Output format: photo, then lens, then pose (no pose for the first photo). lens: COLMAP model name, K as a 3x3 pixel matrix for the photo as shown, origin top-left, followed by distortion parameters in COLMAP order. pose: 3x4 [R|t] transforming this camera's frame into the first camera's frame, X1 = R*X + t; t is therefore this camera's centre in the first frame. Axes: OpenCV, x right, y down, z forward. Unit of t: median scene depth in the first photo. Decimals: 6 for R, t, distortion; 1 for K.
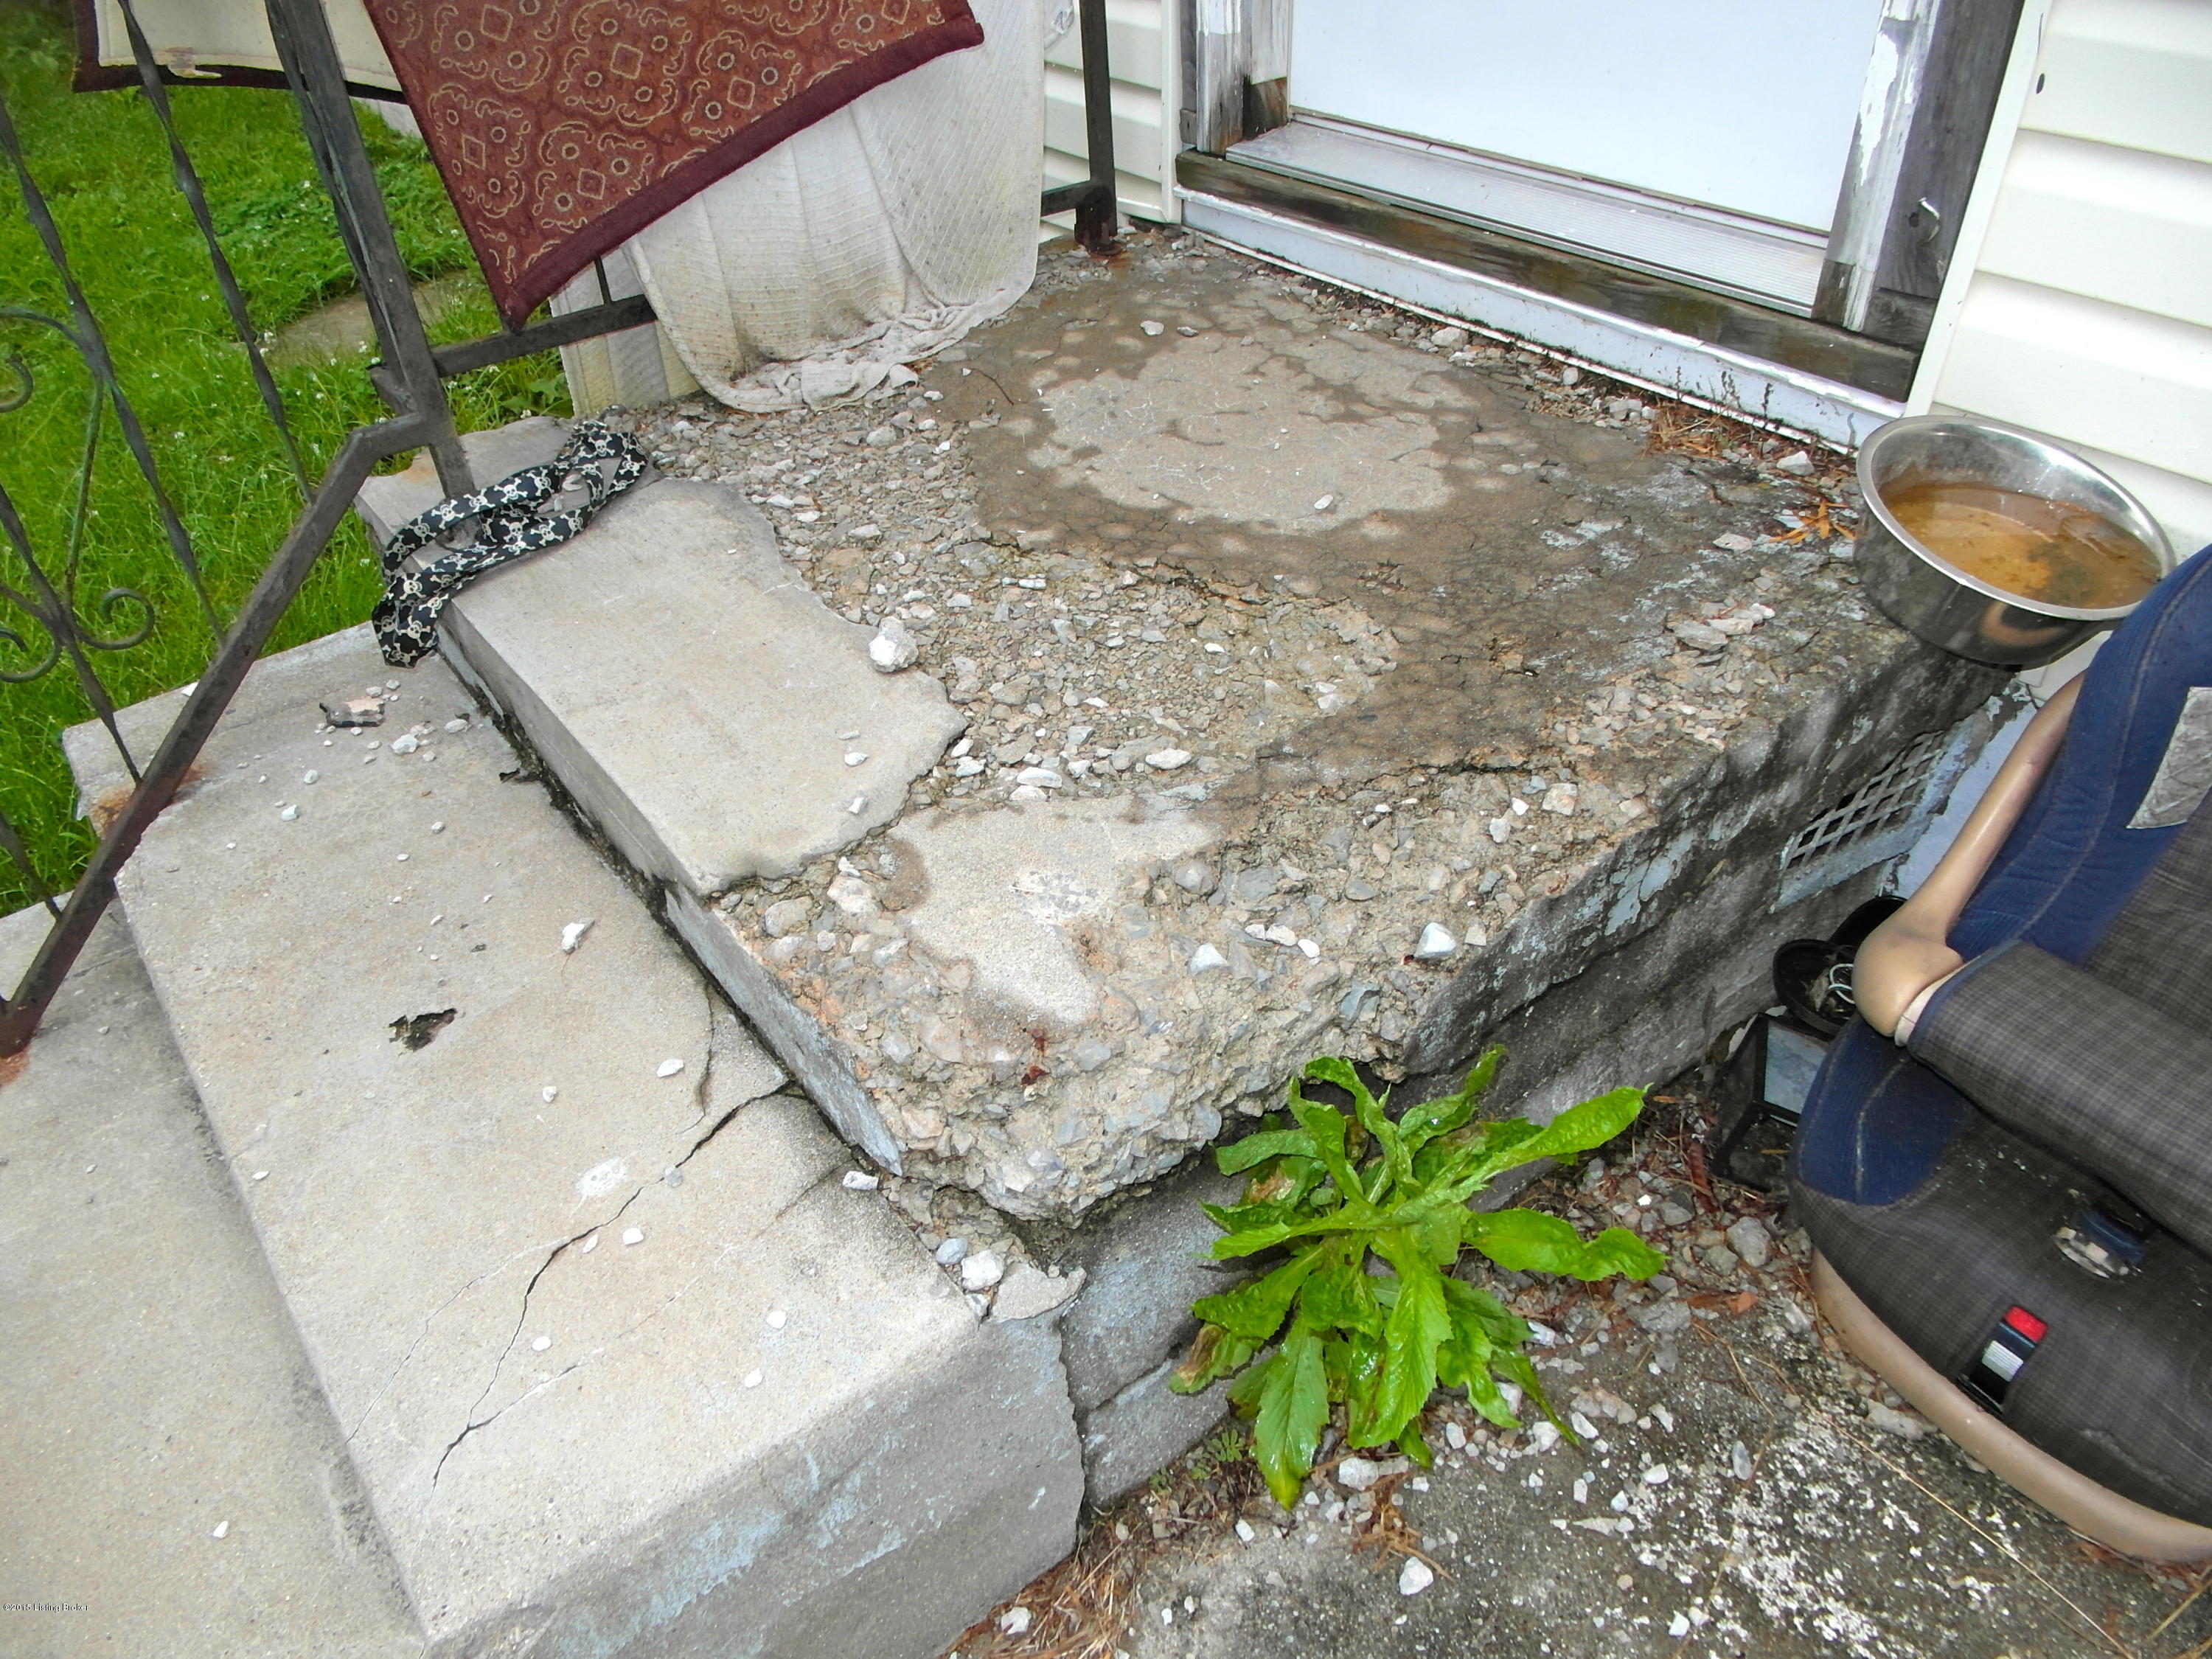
lens RADIAL K [[1540.4, 0, 1109.7], [0, 1540.4, 832.9], [0, 0, 1]] dist [-0.003744, -0.003472]
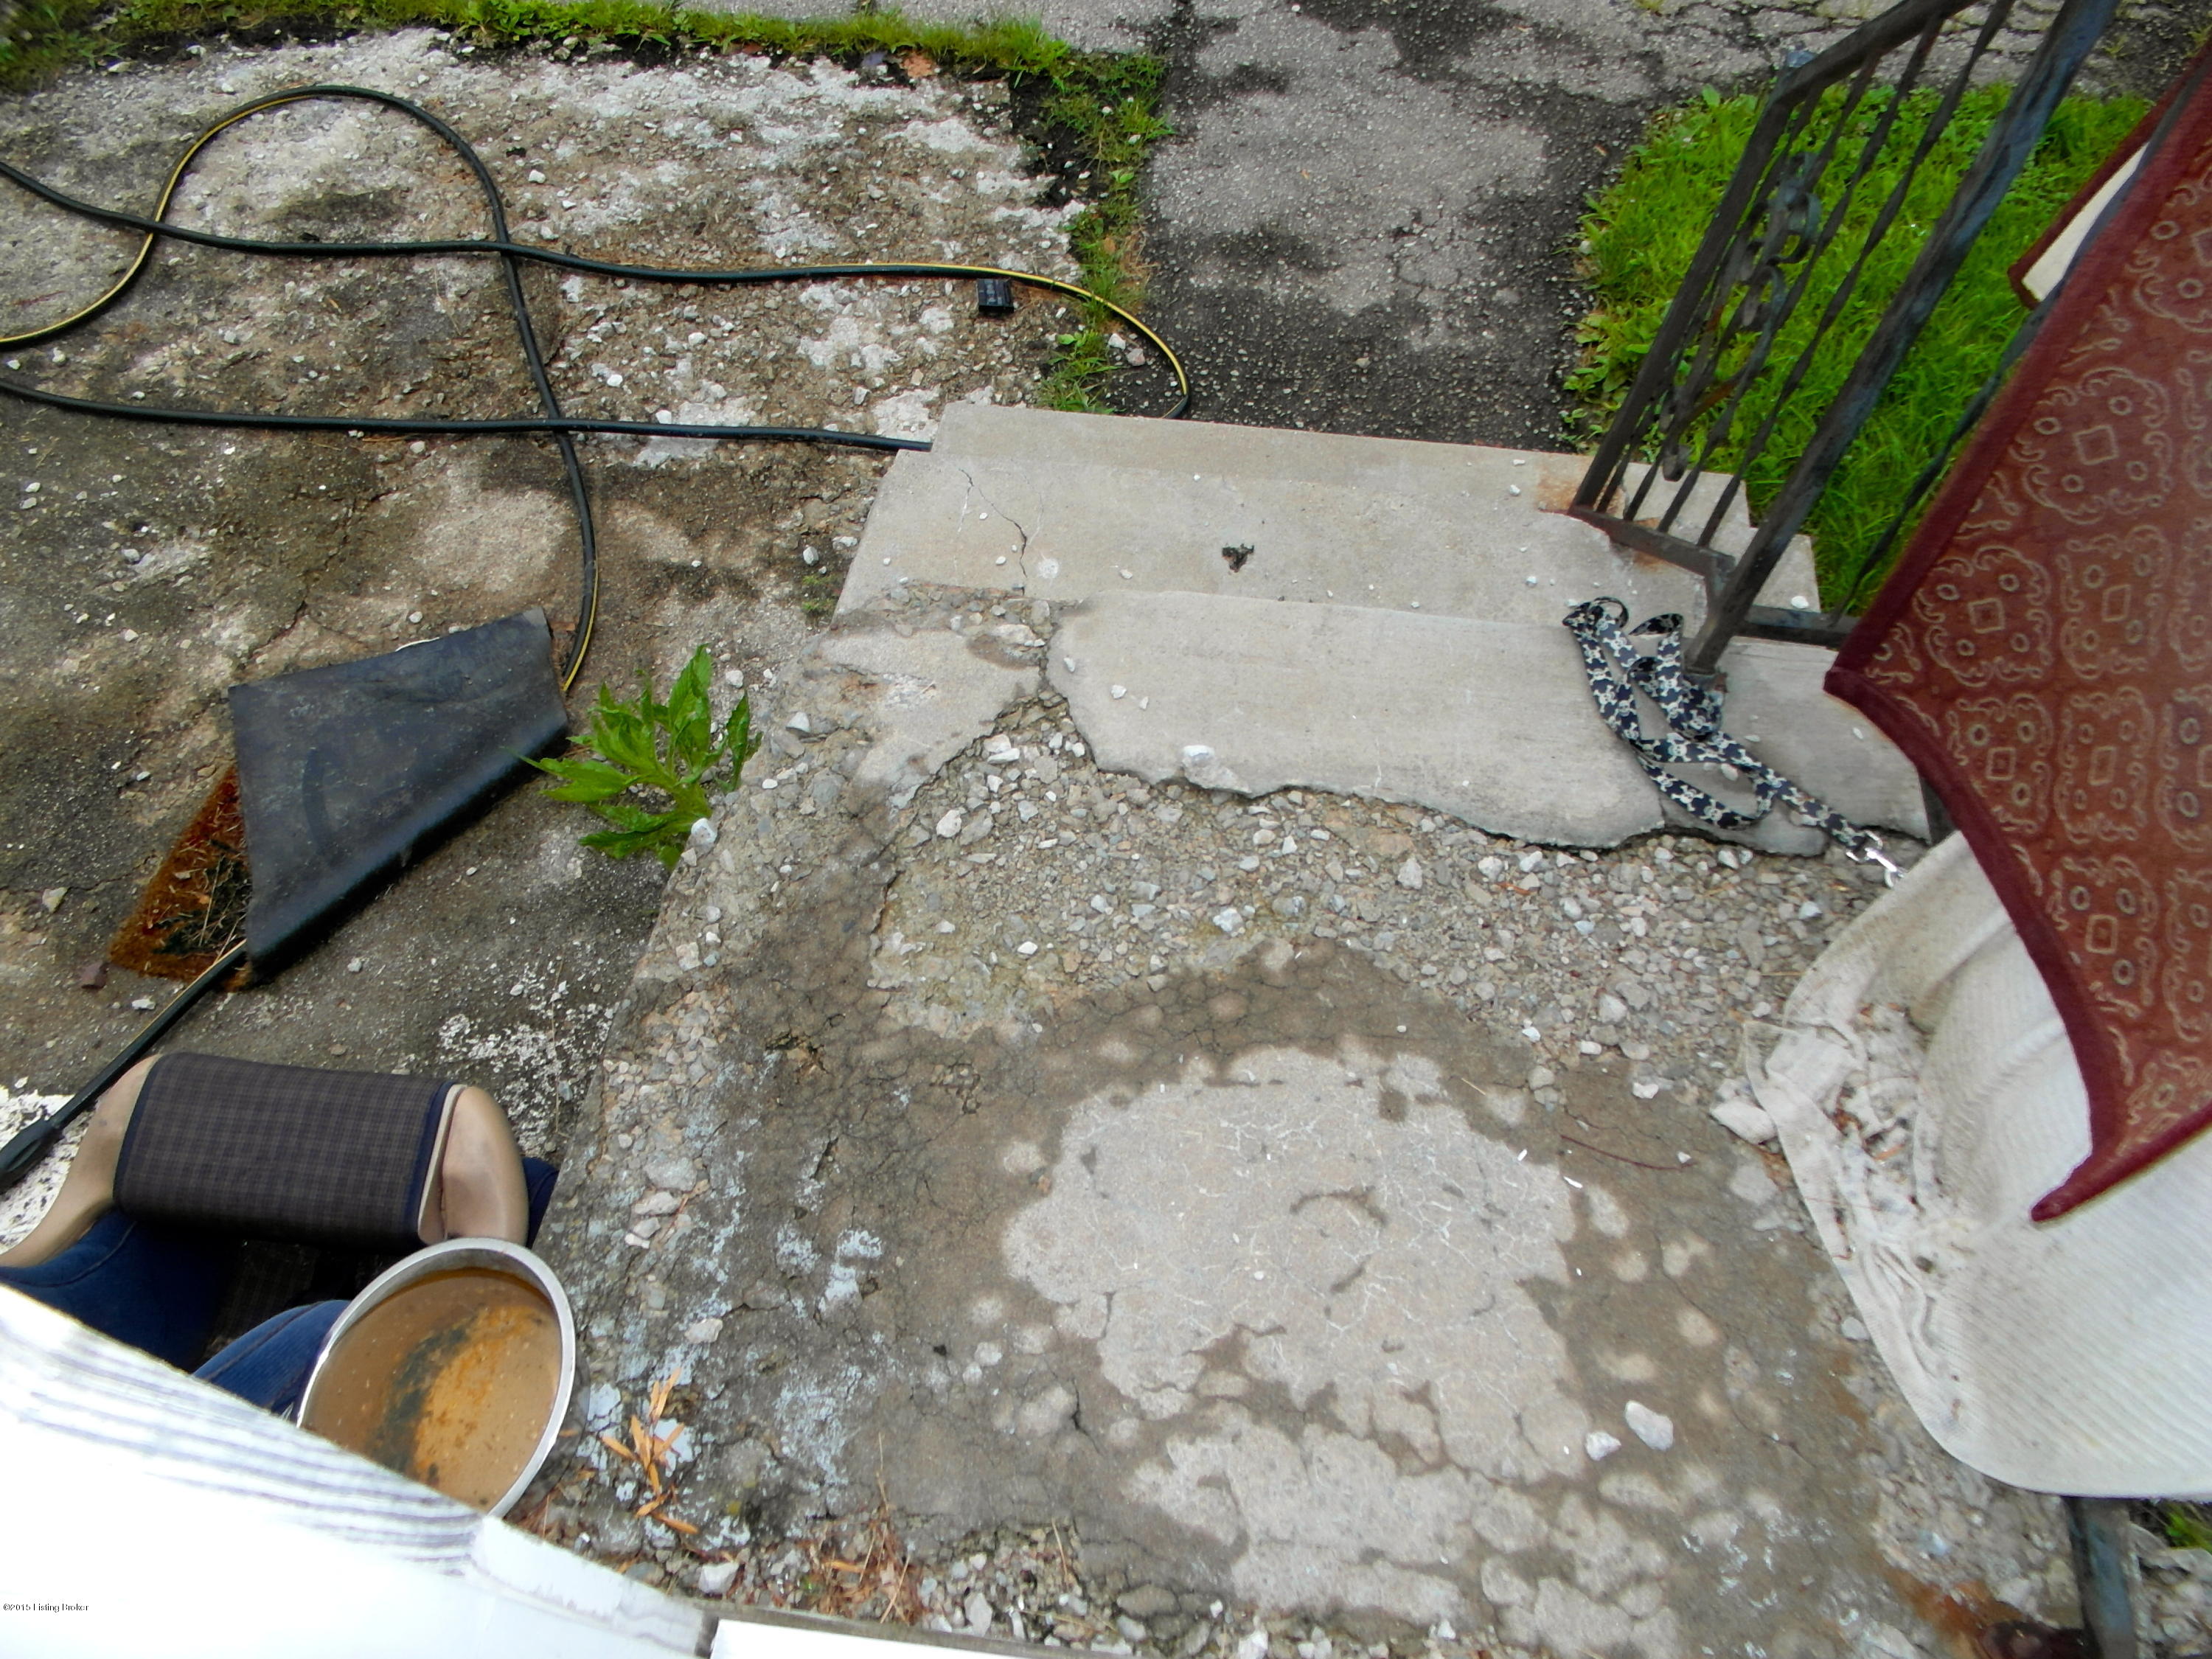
lens RADIAL K [[1540.4, 0, 1109.7], [0, 1540.4, 832.9], [0, 0, 1]] dist [-0.003744, -0.003472]
pose [[-0.693260, 0.636537, -0.337951, 0.357150], [-0.416711, 0.028546, 0.908591, -1.185995], [0.587998, 0.770718, 0.245462, 0.674269]]
